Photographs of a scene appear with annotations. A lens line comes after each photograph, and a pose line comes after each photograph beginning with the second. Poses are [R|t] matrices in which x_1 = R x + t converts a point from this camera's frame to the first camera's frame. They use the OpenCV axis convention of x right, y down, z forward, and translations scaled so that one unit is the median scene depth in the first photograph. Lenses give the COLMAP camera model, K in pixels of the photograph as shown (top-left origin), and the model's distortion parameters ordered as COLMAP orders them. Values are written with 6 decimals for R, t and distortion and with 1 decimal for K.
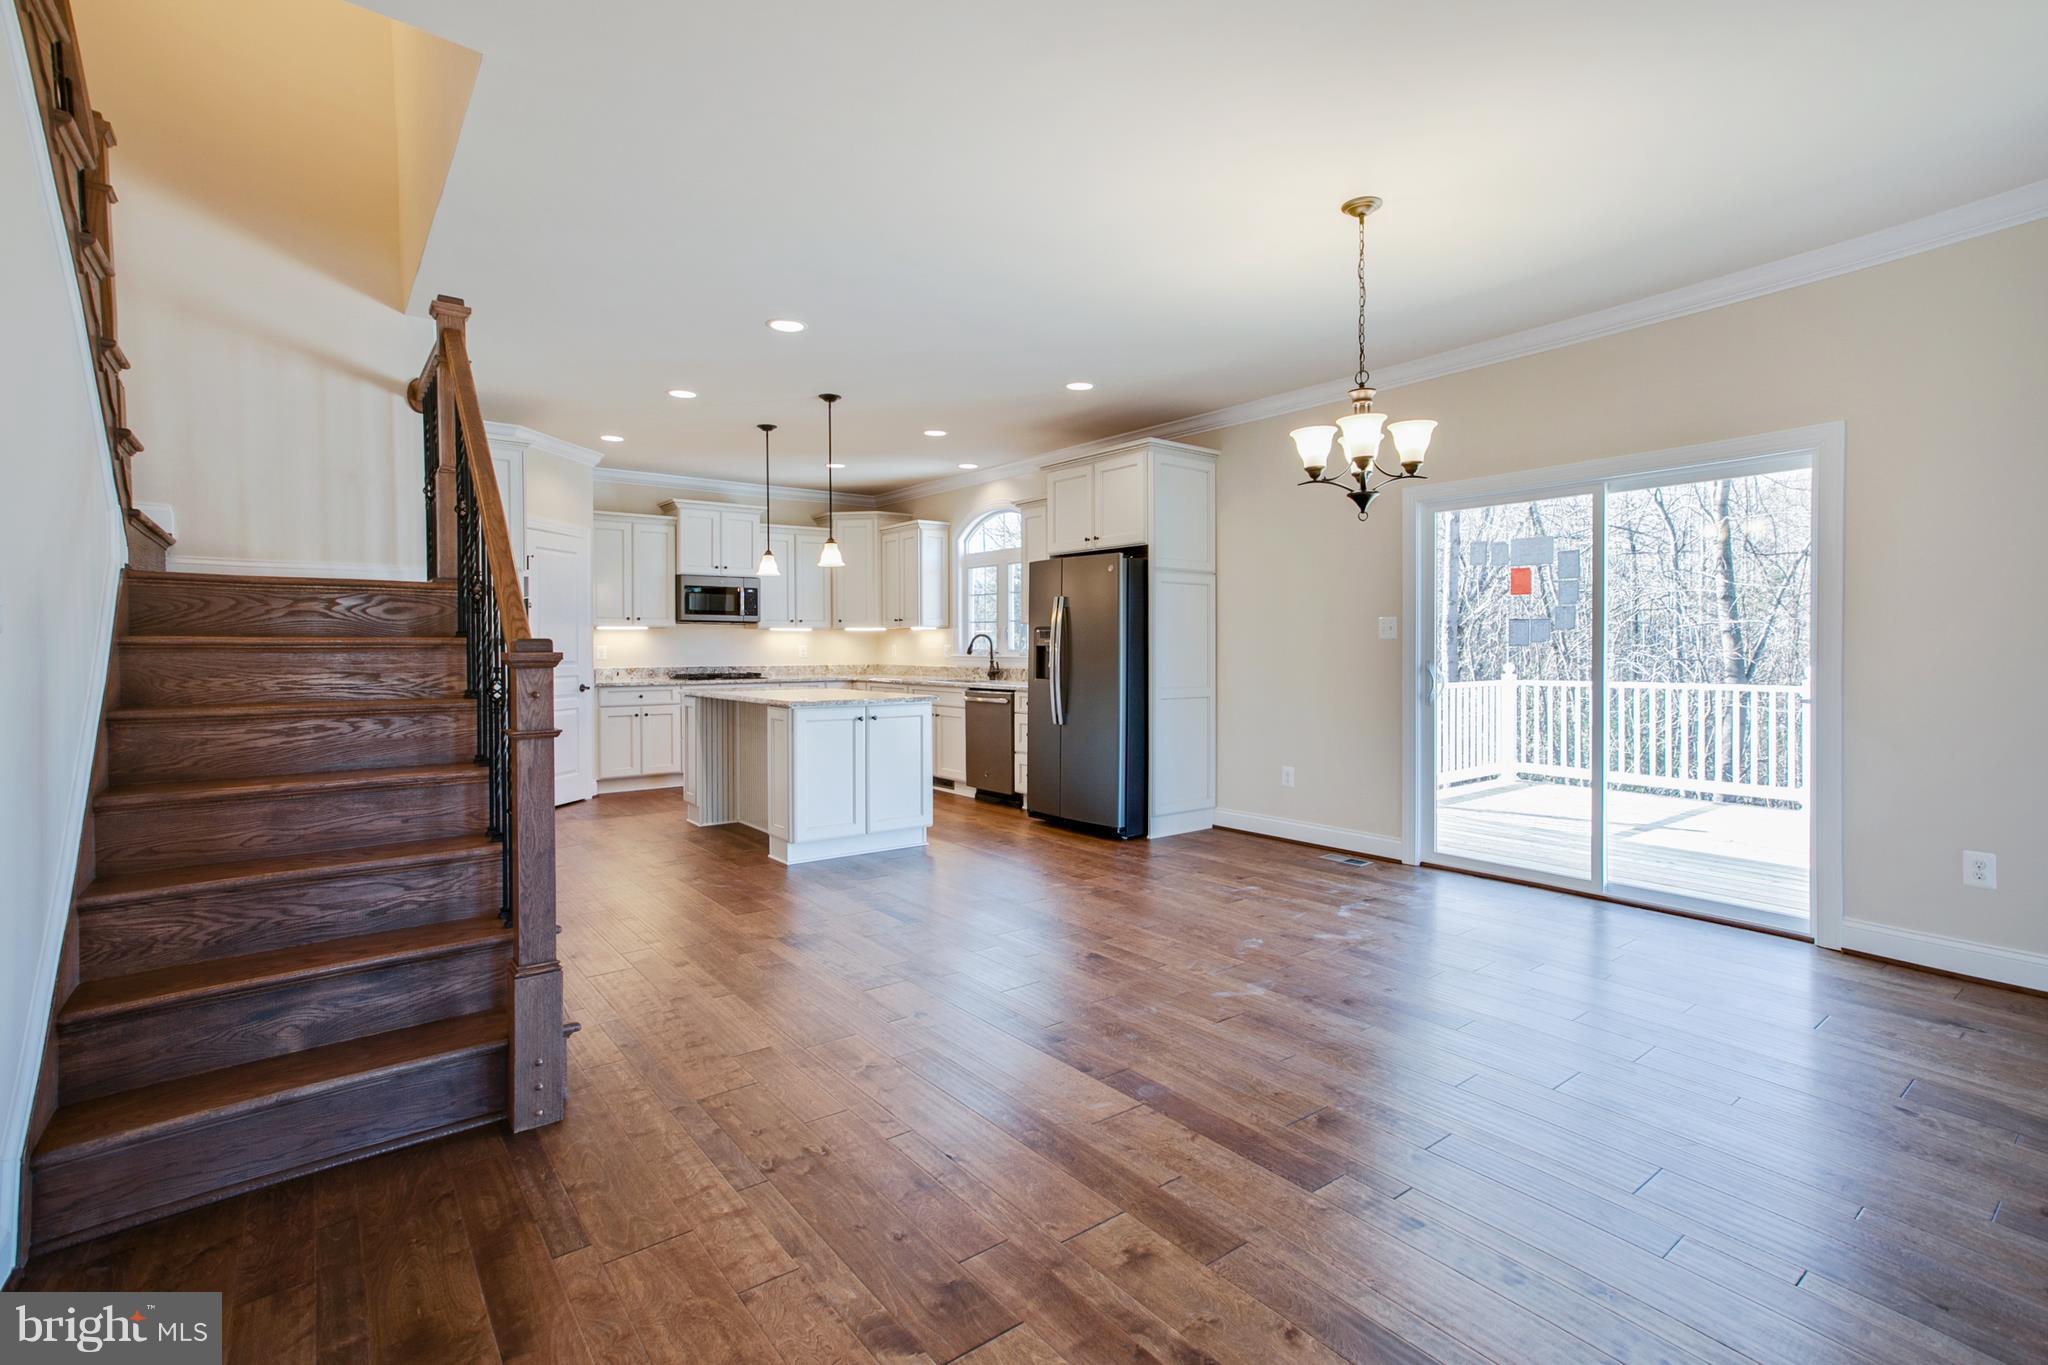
lens RADIAL K [[939.6, 0, 1024.0], [0, 939.6, 682.5], [0, 0, 1]] dist [-0.026763, 0.000049]
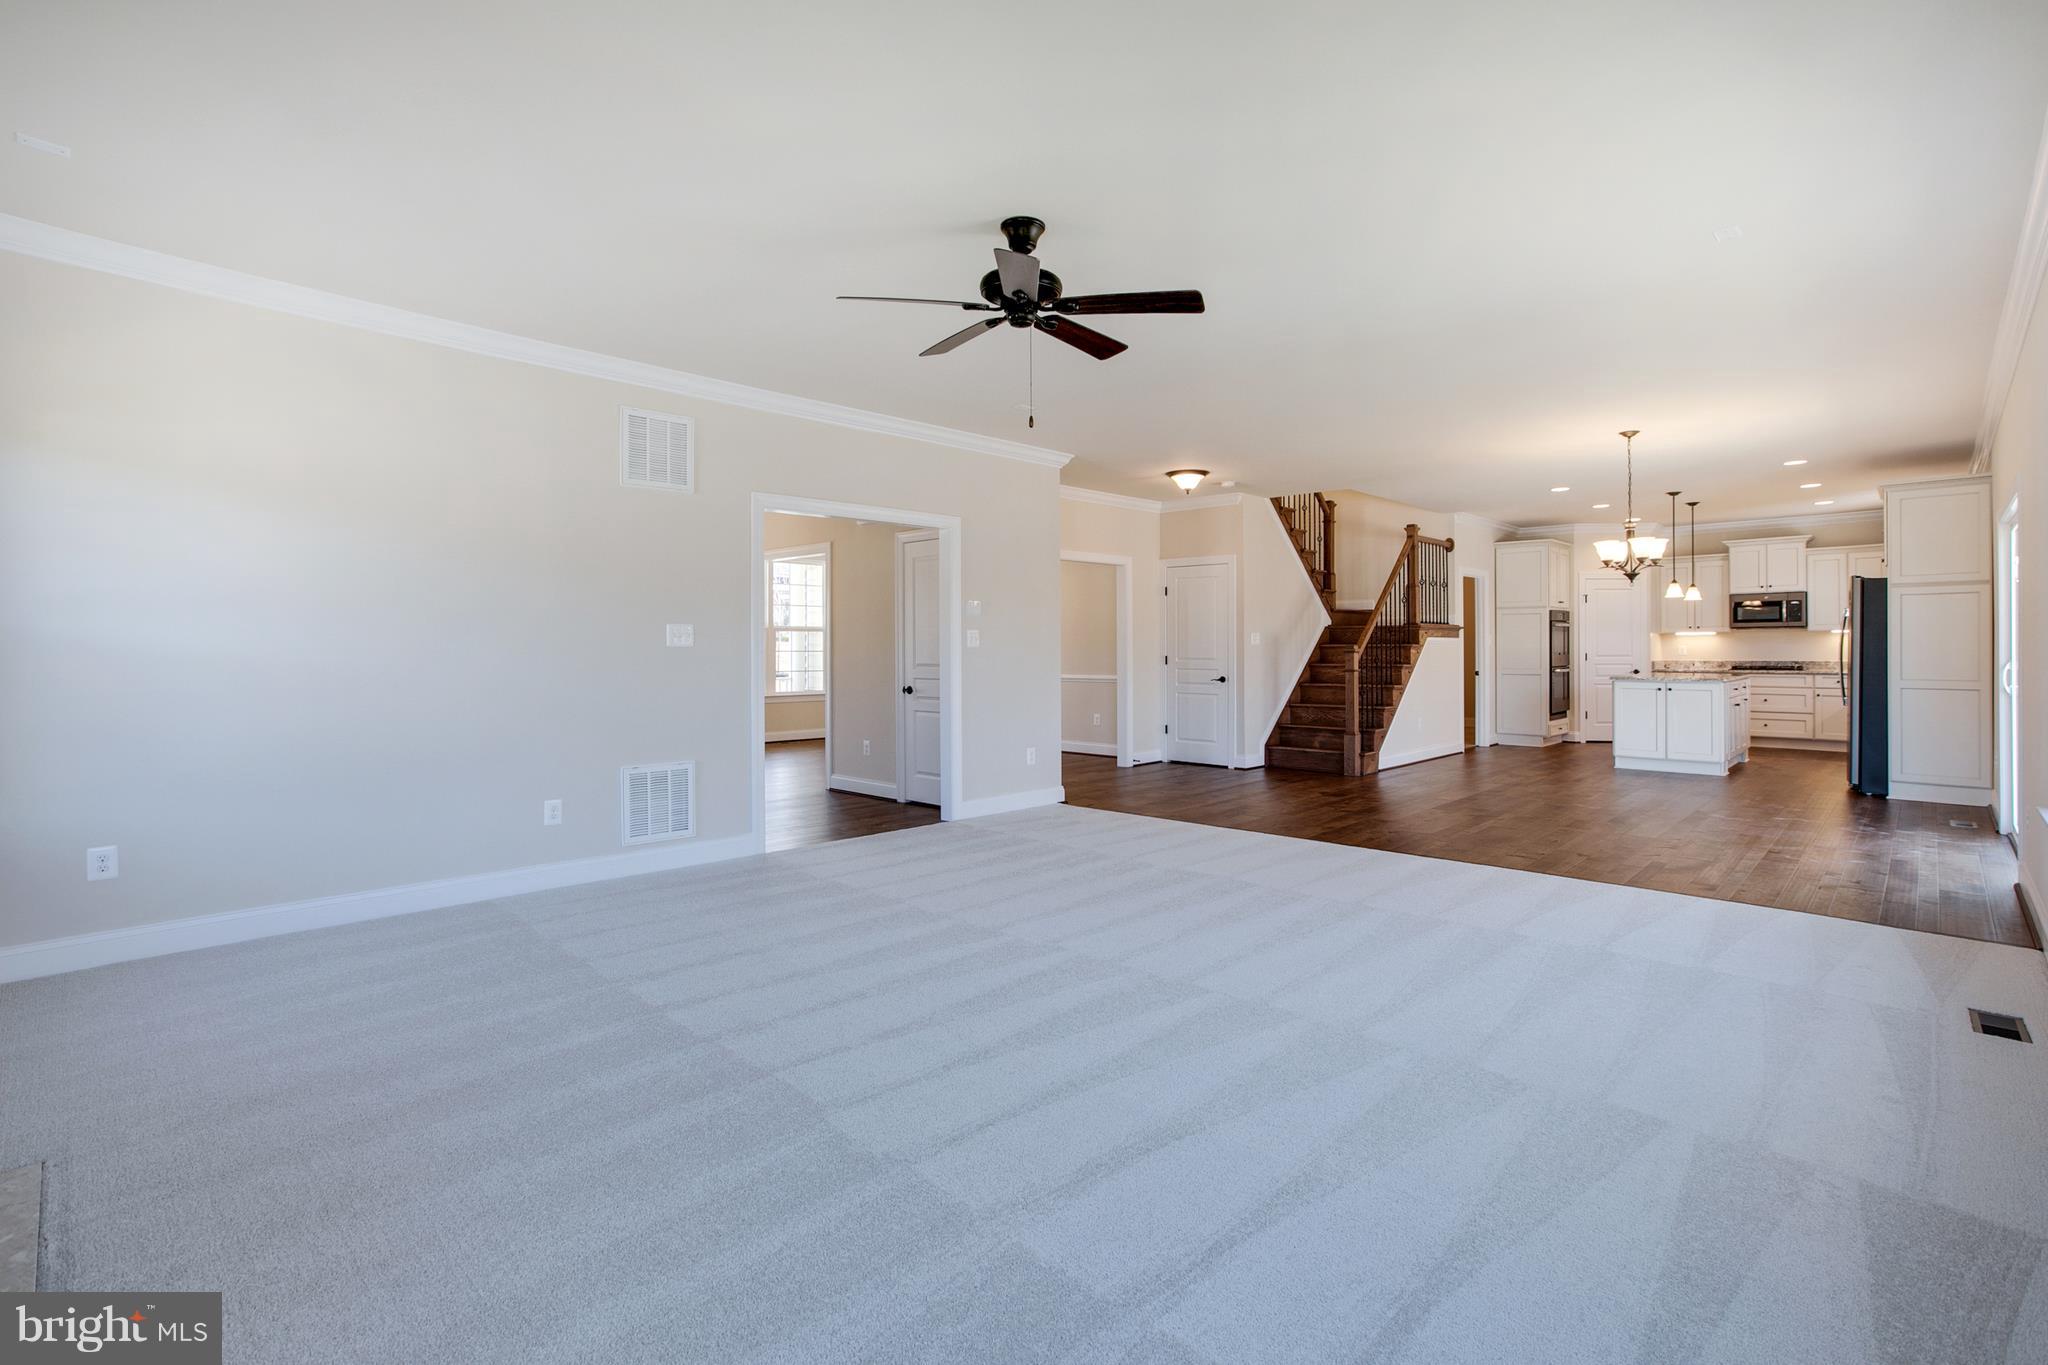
lens RADIAL K [[939.6, 0, 1024.0], [0, 939.6, 682.5], [0, 0, 1]] dist [-0.026763, 0.000049]
pose [[0.144953, 0.039045, -0.988668, 0.901956], [-0.040714, 0.998610, 0.033469, 0.013375], [0.988601, 0.035401, 0.146341, -0.251101]]
